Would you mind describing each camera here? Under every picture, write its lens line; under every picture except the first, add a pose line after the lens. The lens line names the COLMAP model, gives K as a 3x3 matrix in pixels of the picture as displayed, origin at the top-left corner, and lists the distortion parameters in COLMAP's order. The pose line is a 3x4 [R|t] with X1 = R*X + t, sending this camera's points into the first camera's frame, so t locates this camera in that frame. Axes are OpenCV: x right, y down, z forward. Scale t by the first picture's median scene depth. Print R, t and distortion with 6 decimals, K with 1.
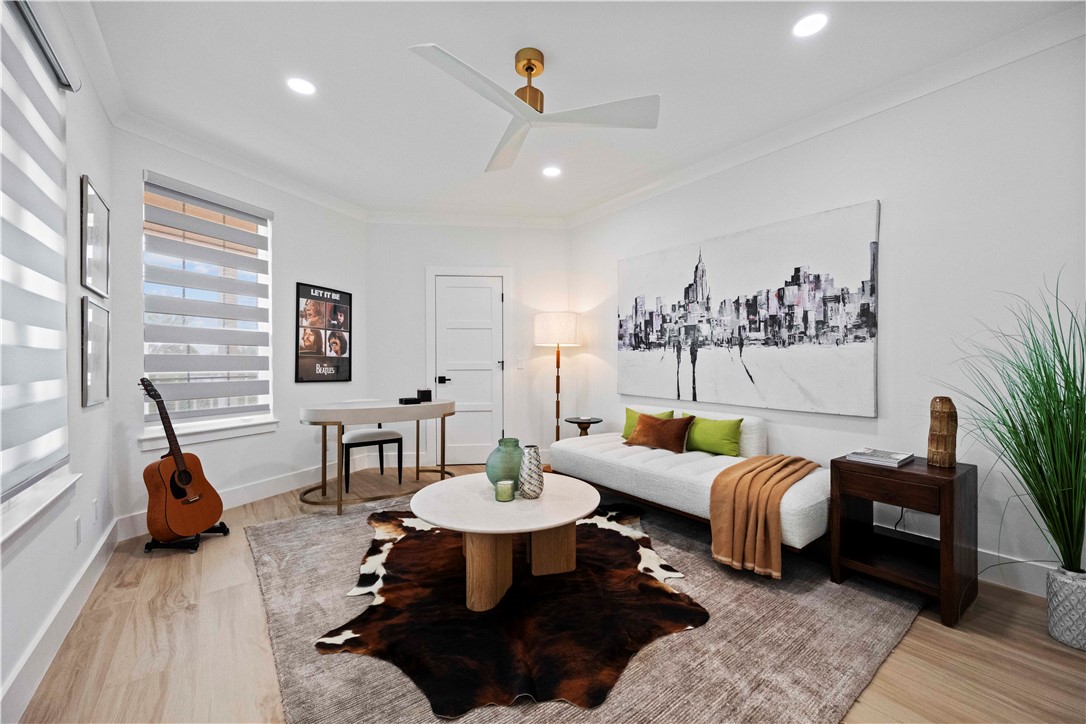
lens RADIAL K [[429.3, 0, 545.9], [0, 429.3, 365.7], [0, 0, 1]] dist [0.000123, 0.000140]
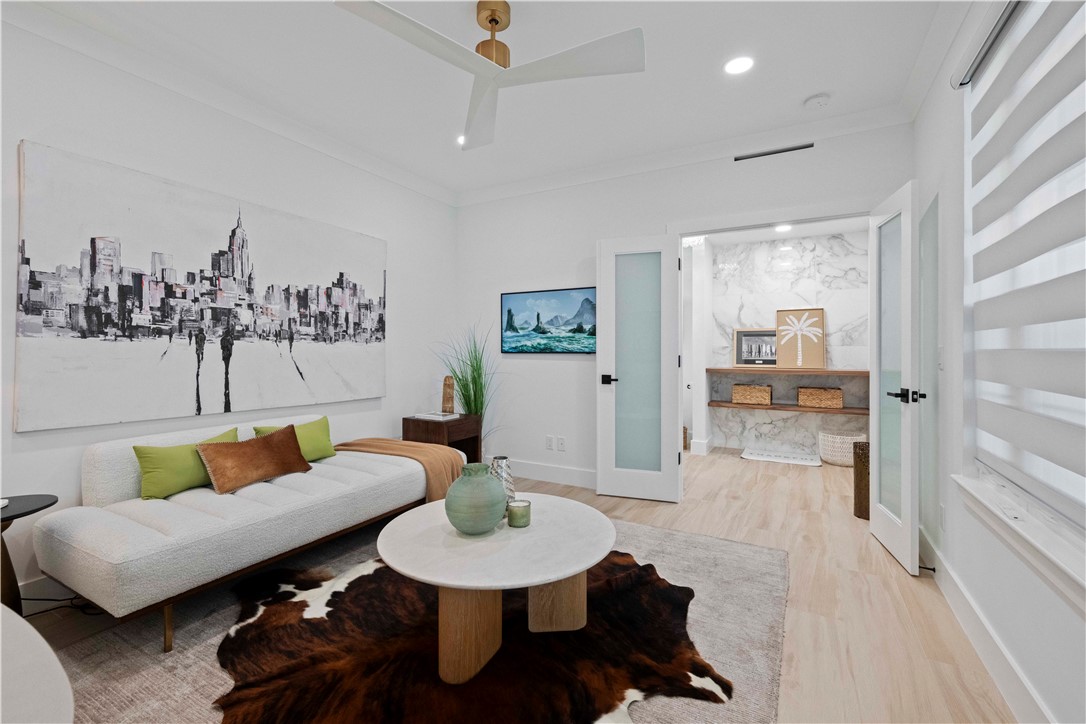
lens RADIAL K [[468.6, 0, 542.0], [0, 468.6, 349.7], [0, 0, 1]] dist [-0.001198, -0.000153]
pose [[-0.405852, 0.003449, 0.913932, -0.621682], [0.009885, 0.999951, 0.000616, -0.020274], [-0.913885, 0.009284, -0.405866, 0.862975]]
